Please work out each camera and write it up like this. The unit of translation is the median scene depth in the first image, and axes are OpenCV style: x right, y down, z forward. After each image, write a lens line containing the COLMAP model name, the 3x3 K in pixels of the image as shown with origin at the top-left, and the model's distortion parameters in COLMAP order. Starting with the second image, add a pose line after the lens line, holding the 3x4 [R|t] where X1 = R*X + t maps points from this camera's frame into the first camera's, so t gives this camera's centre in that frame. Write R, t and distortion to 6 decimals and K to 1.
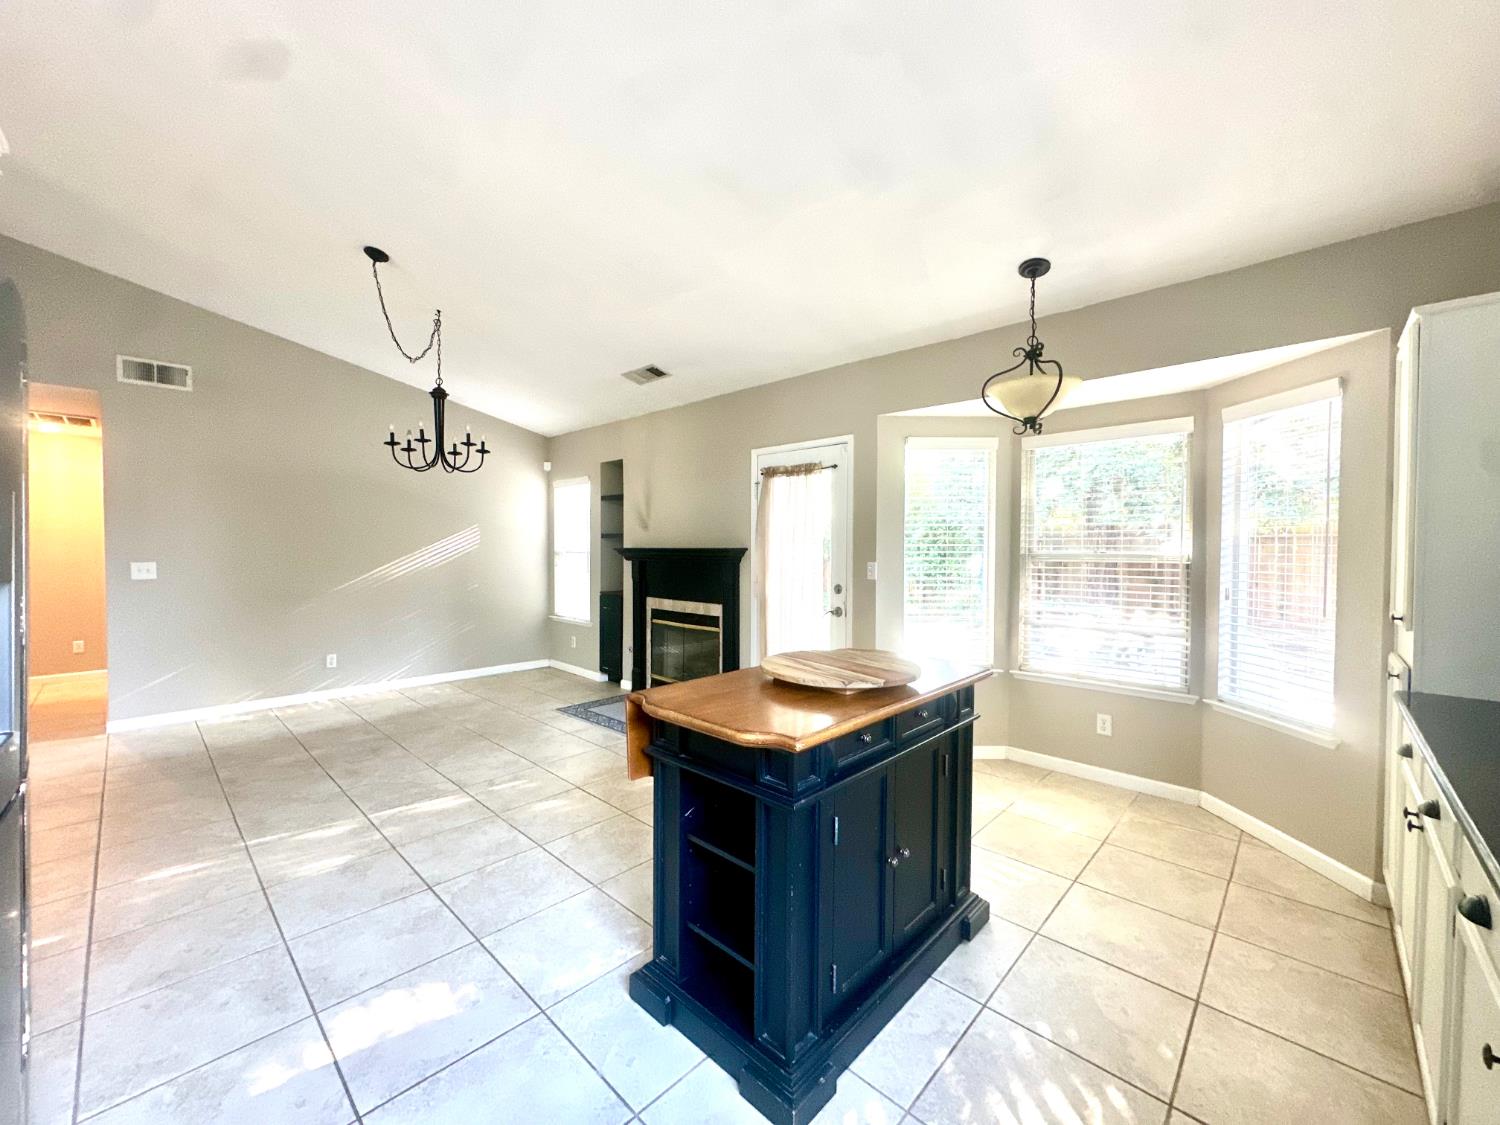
lens RADIAL K [[597.4, 0, 750.9], [0, 597.4, 559.6], [0, 0, 1]] dist [-0.001502, 0.000225]
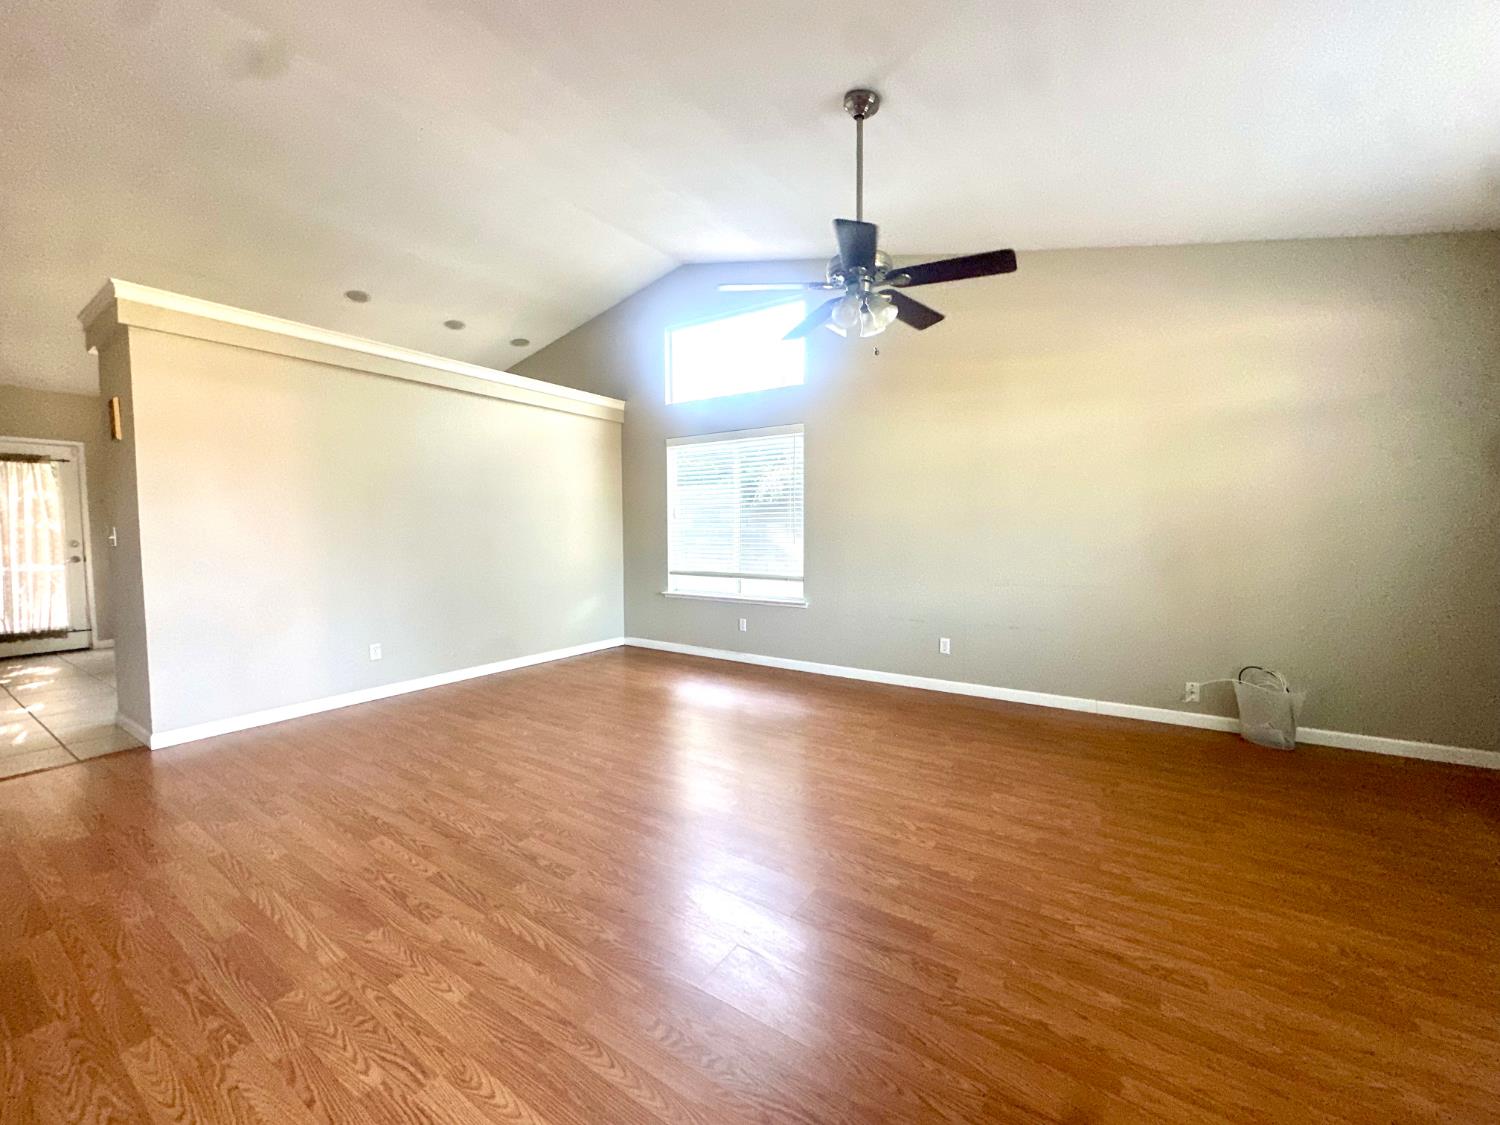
lens RADIAL K [[597.4, 0, 750.9], [0, 597.4, 559.6], [0, 0, 1]] dist [-0.001502, 0.000225]
pose [[-0.177604, -0.057860, 0.982400, -1.618685], [0.022562, 0.997768, 0.062844, 0.032734], [-0.983843, 0.033326, -0.175902, -0.393777]]
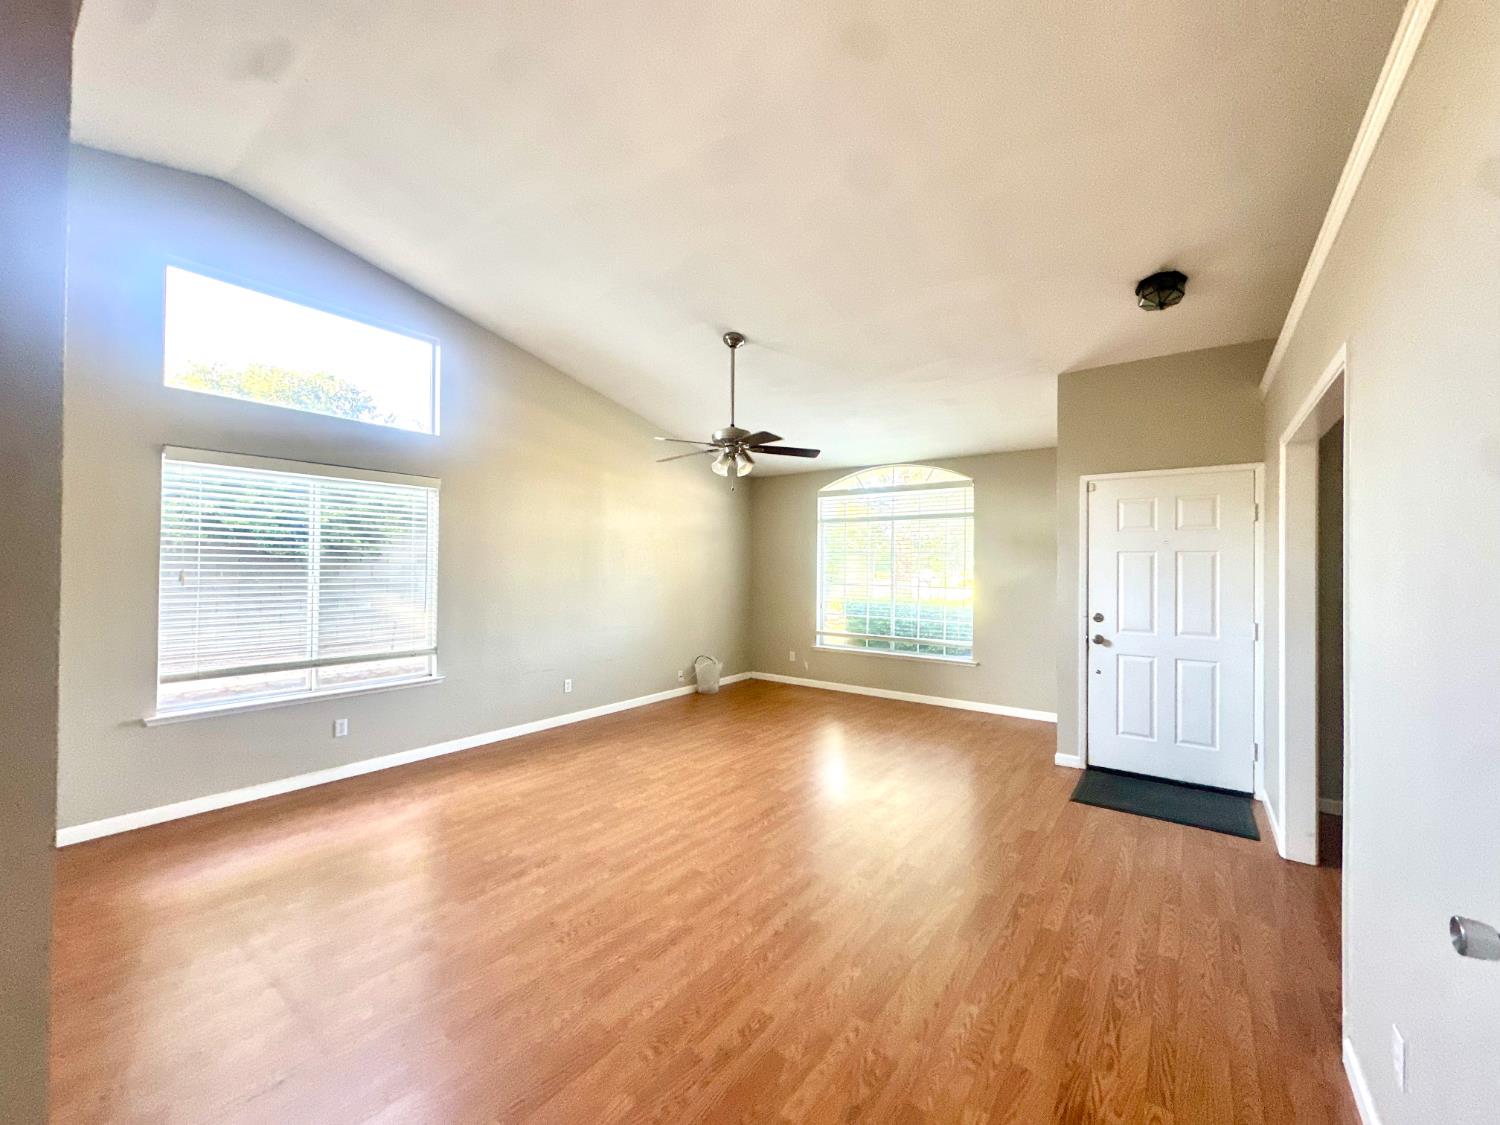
lens RADIAL K [[597.4, 0, 750.9], [0, 597.4, 559.6], [0, 0, 1]] dist [-0.001502, 0.000225]
pose [[-0.991653, -0.014770, -0.128090, -0.840830], [-0.015452, 0.999871, 0.004325, -0.030634], [0.128010, 0.006269, -0.991753, 0.466143]]
